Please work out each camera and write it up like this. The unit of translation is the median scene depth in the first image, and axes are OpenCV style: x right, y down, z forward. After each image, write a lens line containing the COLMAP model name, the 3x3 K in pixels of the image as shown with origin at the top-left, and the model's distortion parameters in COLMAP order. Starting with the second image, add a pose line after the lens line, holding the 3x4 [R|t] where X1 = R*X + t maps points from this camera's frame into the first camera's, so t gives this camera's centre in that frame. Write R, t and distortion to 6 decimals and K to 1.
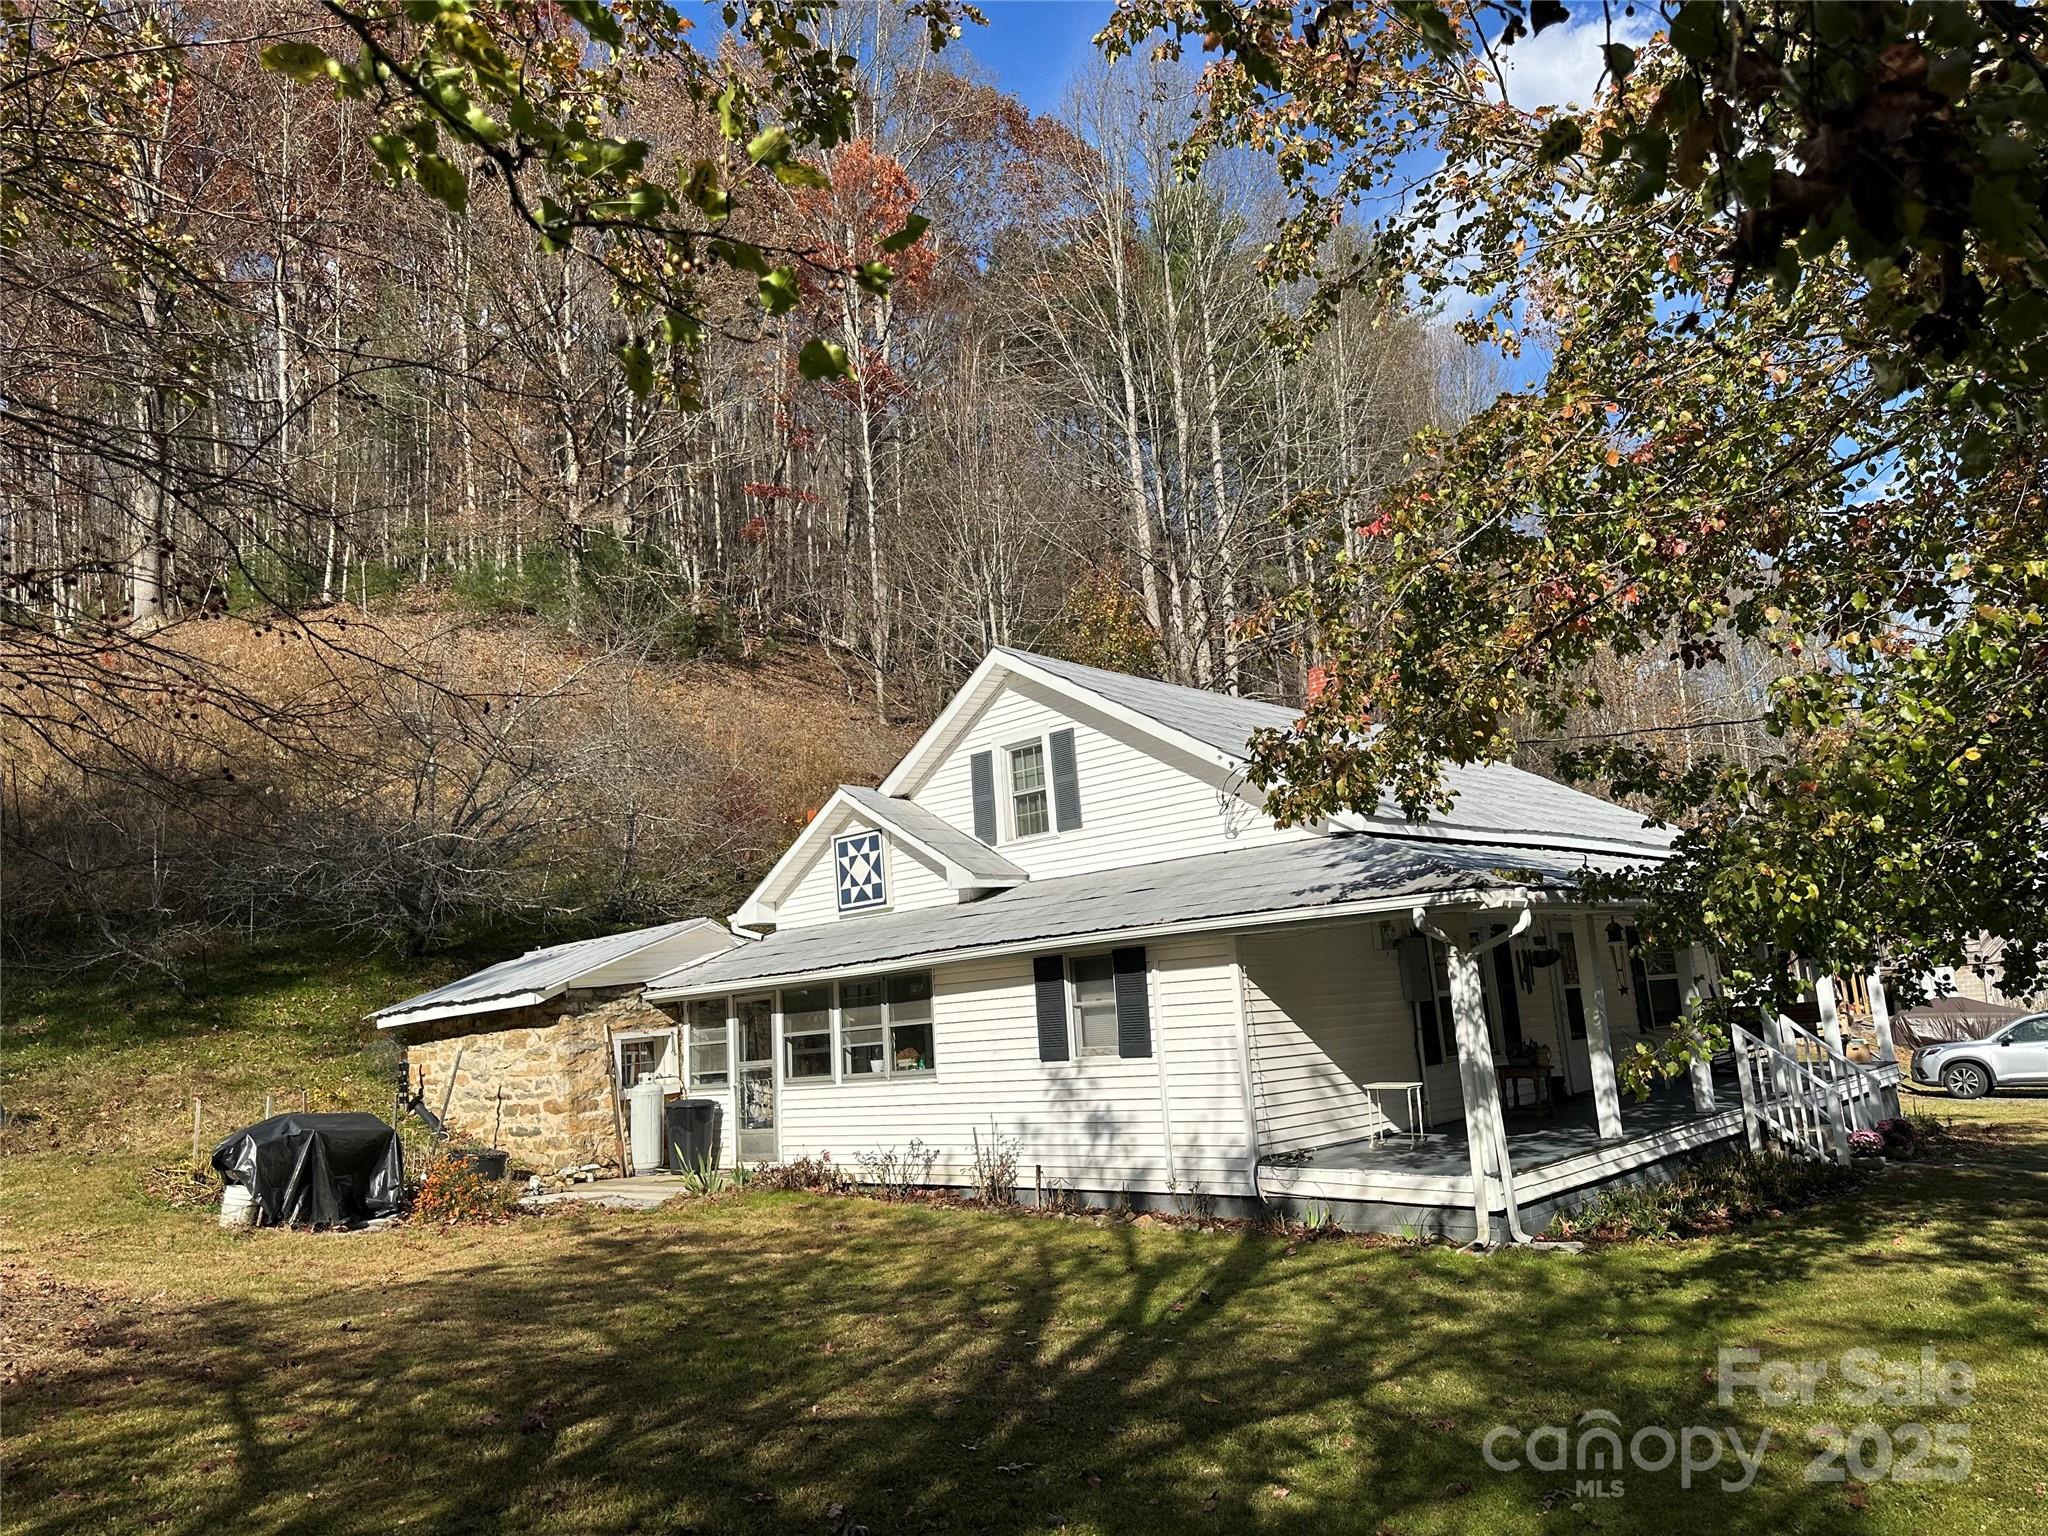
lens RADIAL K [[1448.3, 0, 991.6], [0, 1448.3, 744.1], [0, 0, 1]] dist [0.115579, -0.132059]
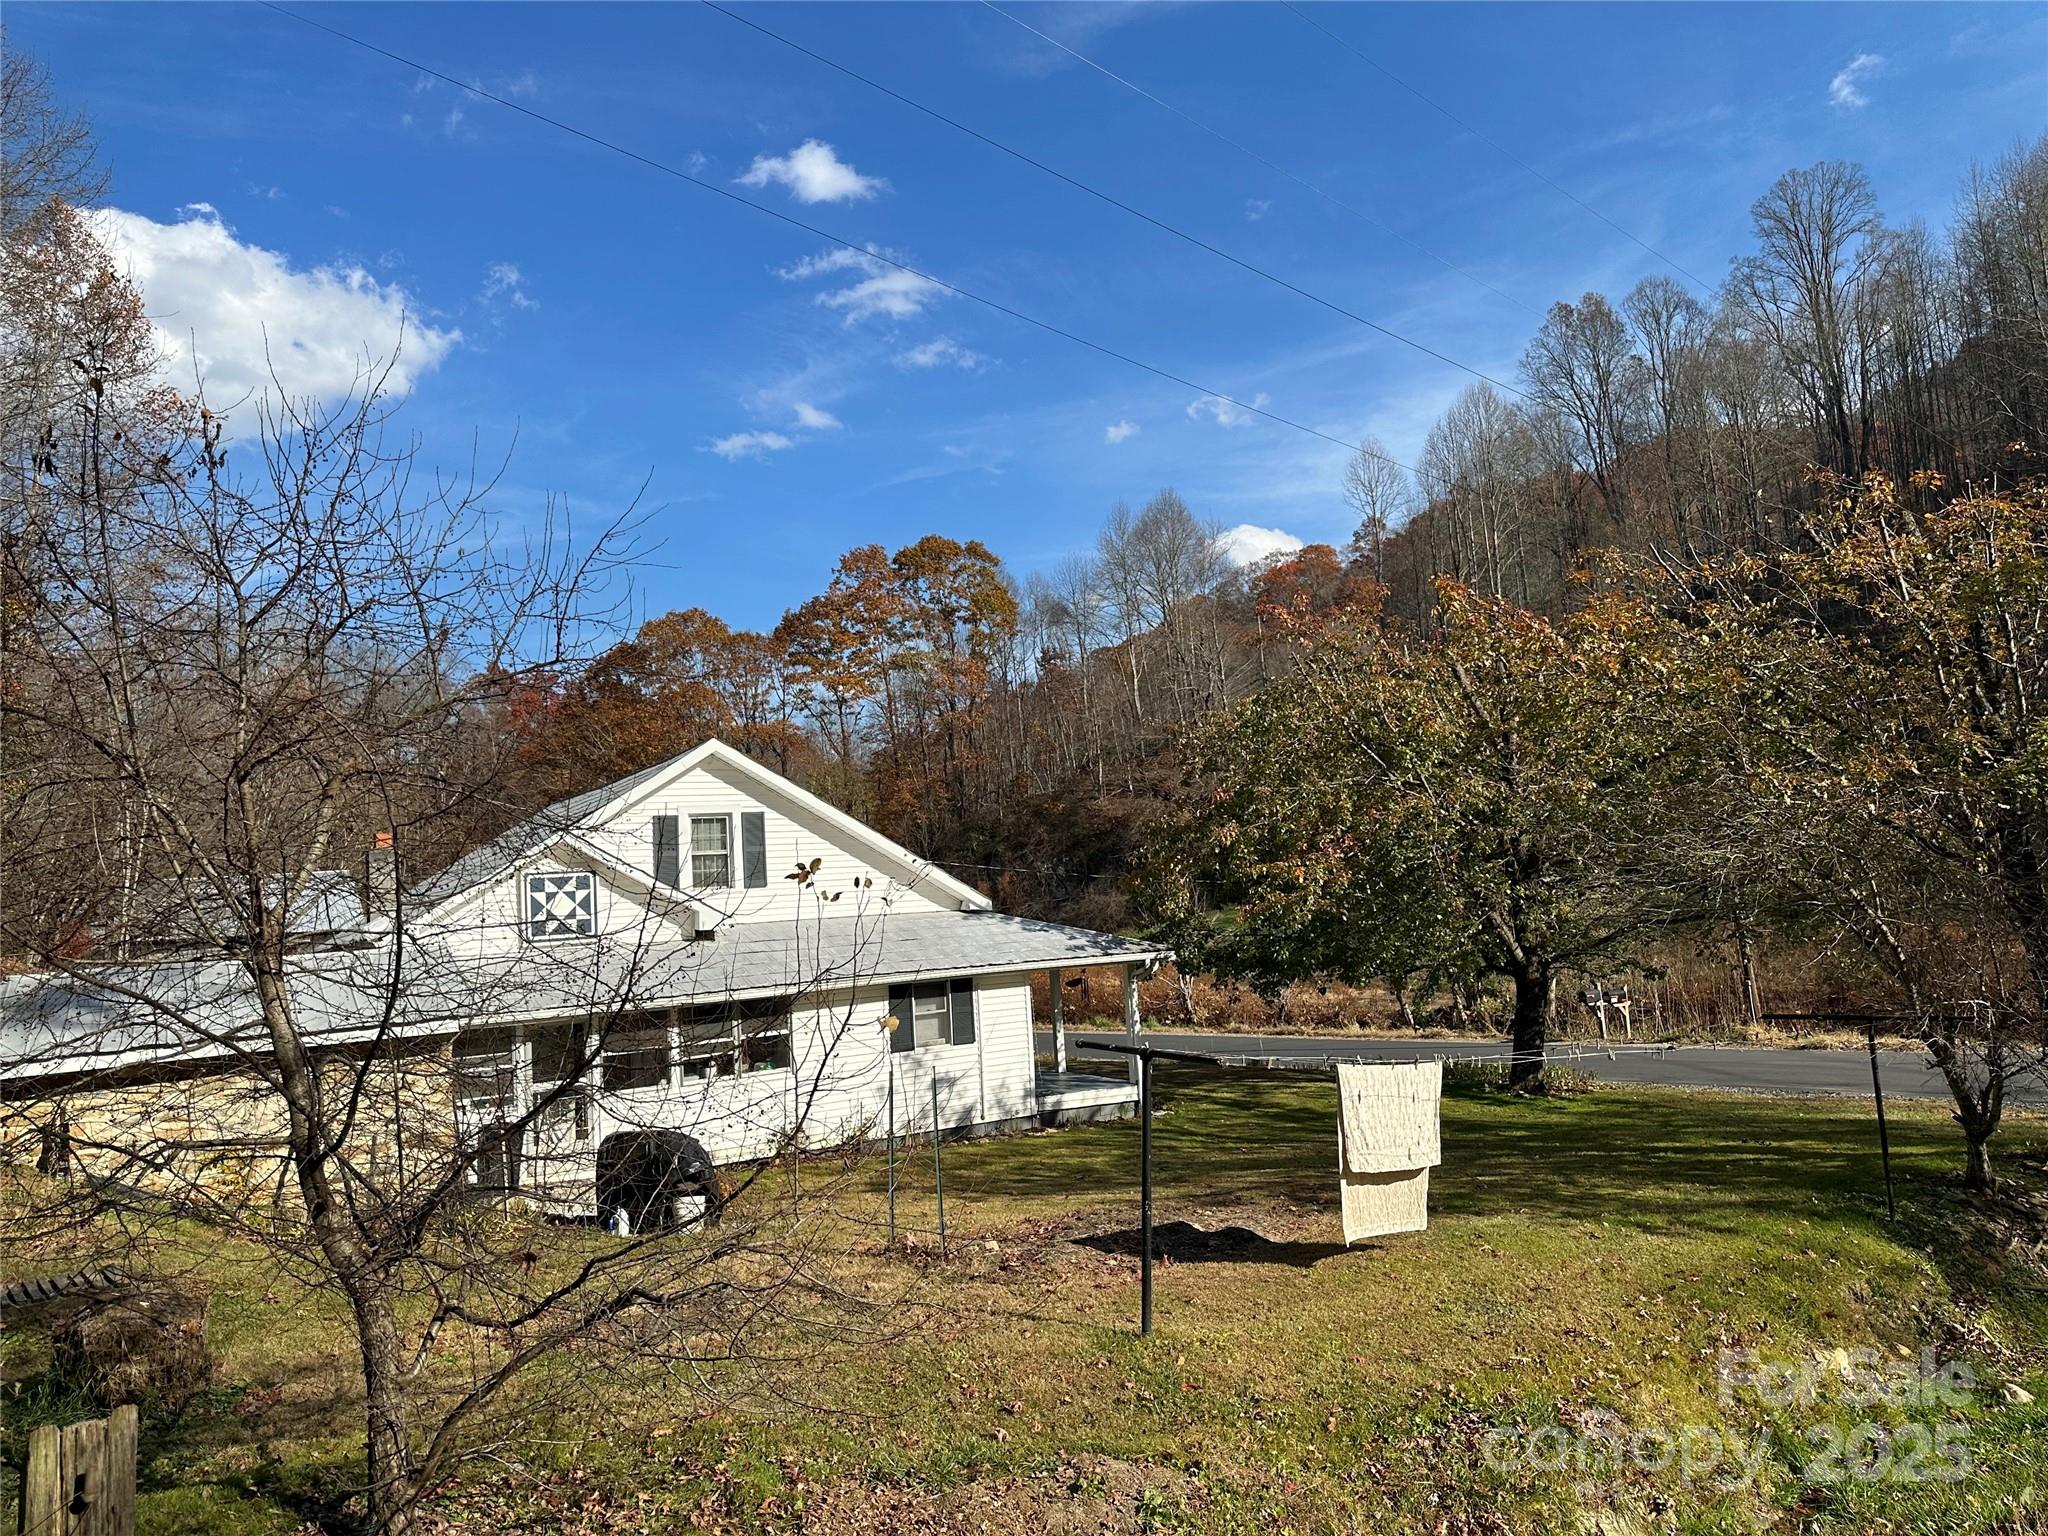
lens RADIAL K [[1404.3, 0, 1026.0], [0, 1404.3, 800.3], [0, 0, 1]] dist [0.042832, -0.001390]
pose [[0.290233, 0.119552, 0.949459, -1.095959], [-0.136493, 0.987193, -0.082580, 0.051999], [-0.947172, -0.105627, 0.302835, 0.378115]]
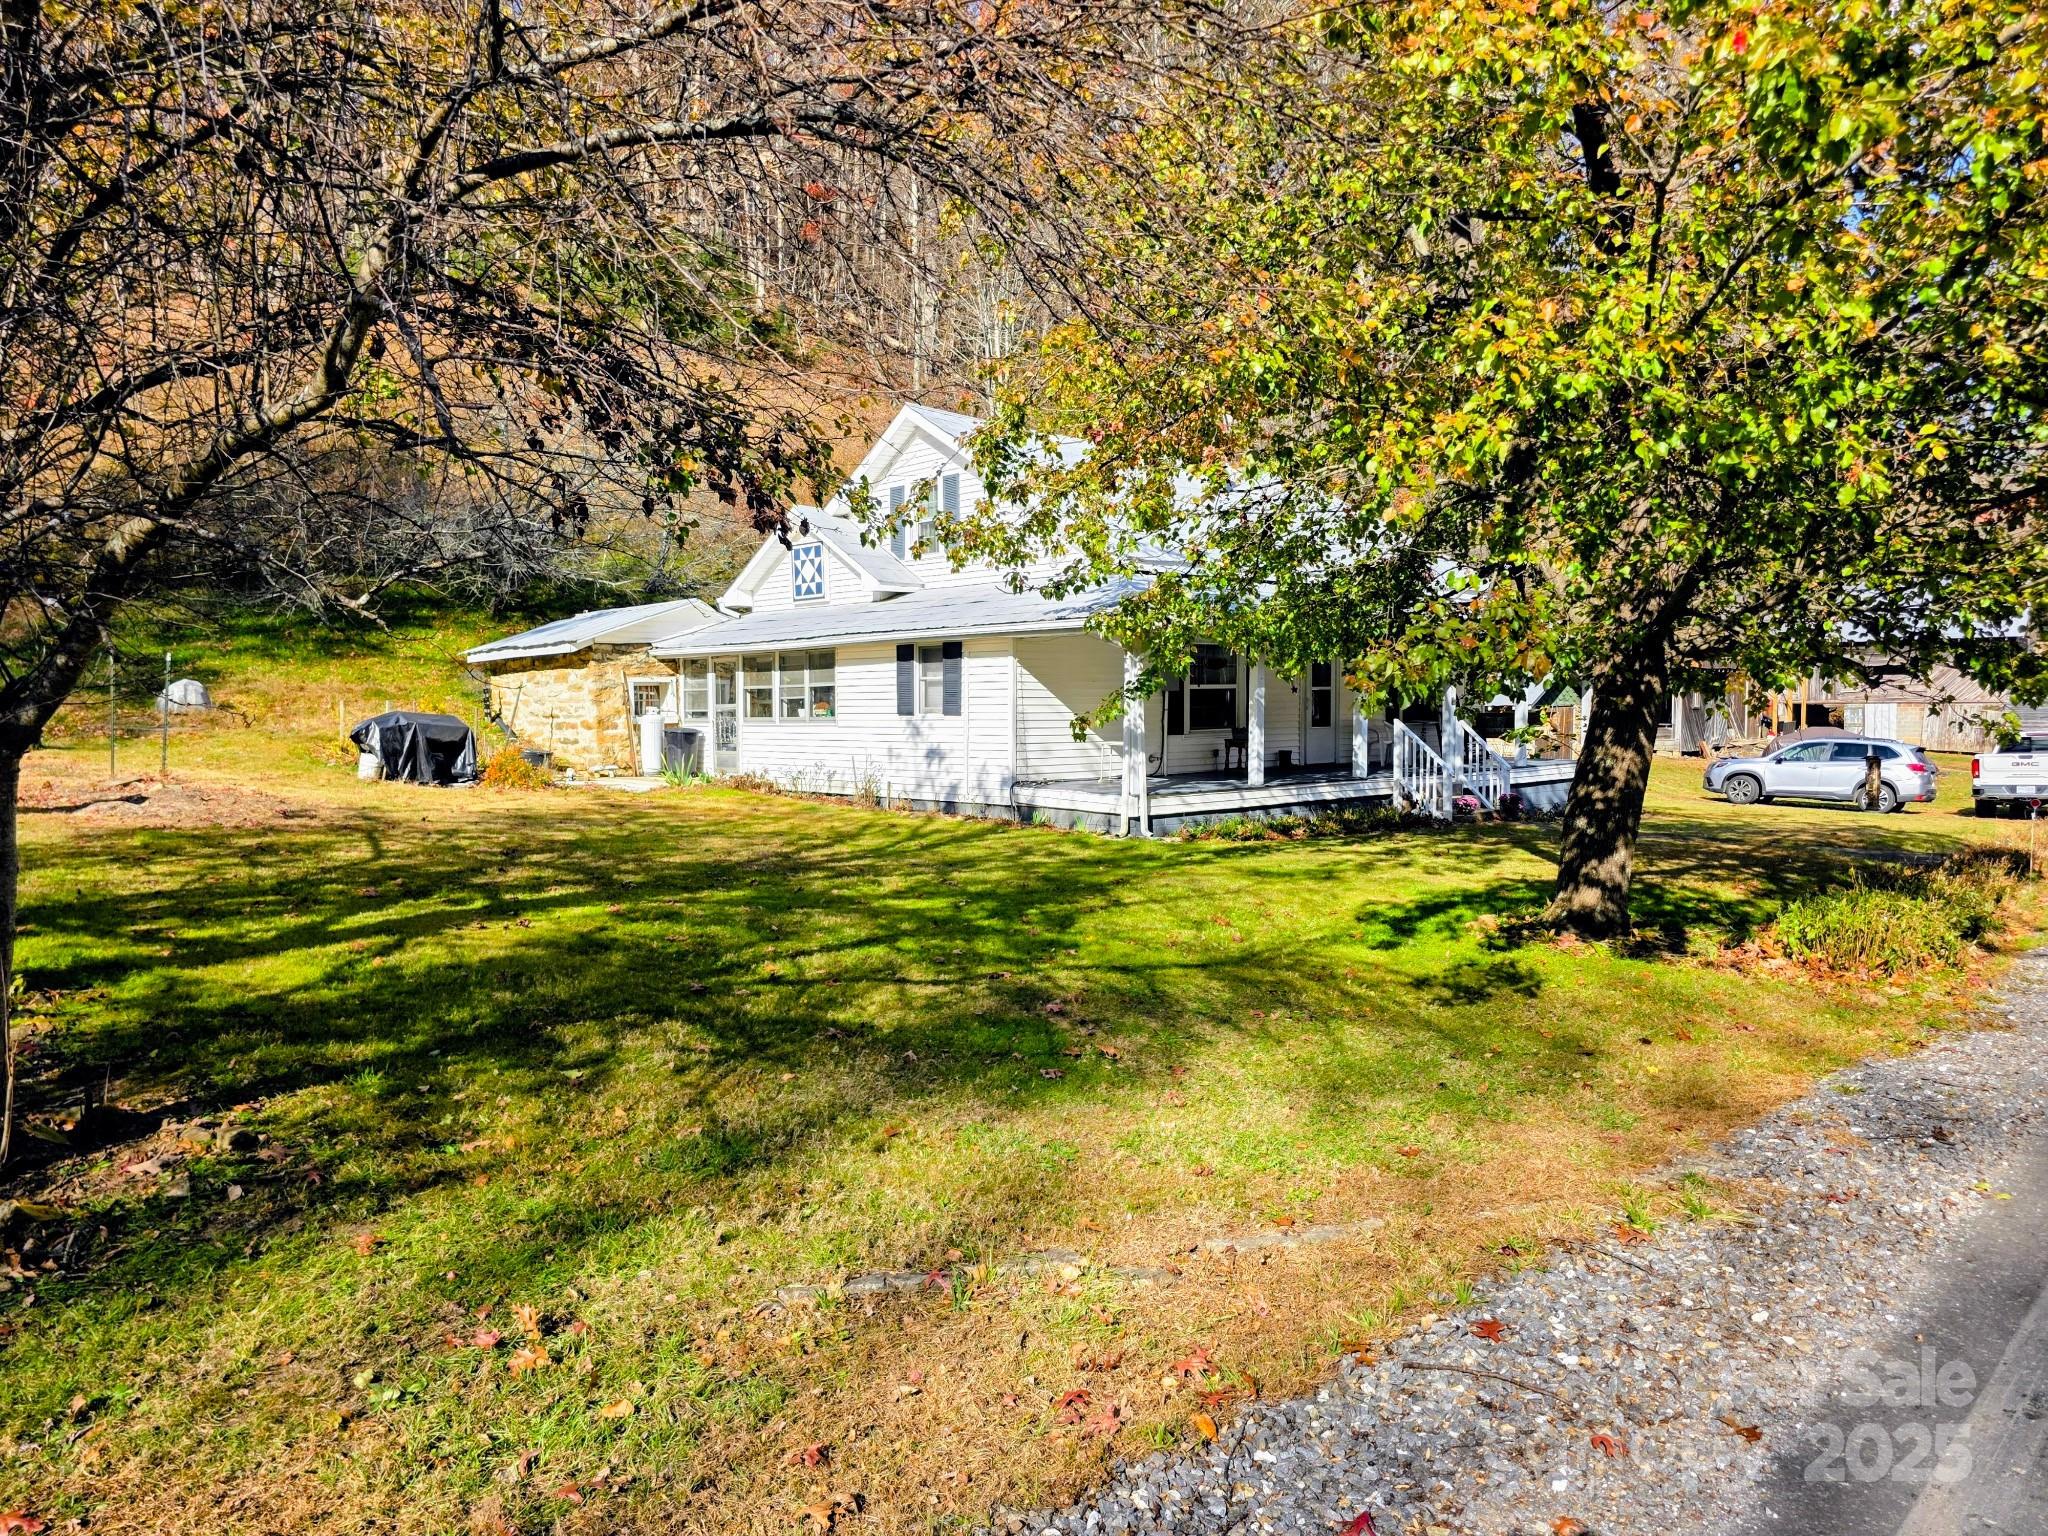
lens RADIAL K [[1367.6, 0, 999.3], [0, 1367.6, 774.8], [0, 0, 1]] dist [0.040448, -0.035020]
pose [[0.996811, 0.069290, -0.039593, 0.159949], [-0.057818, 0.969008, 0.240166, -0.048106], [0.055007, -0.237111, 0.969924, -0.279449]]
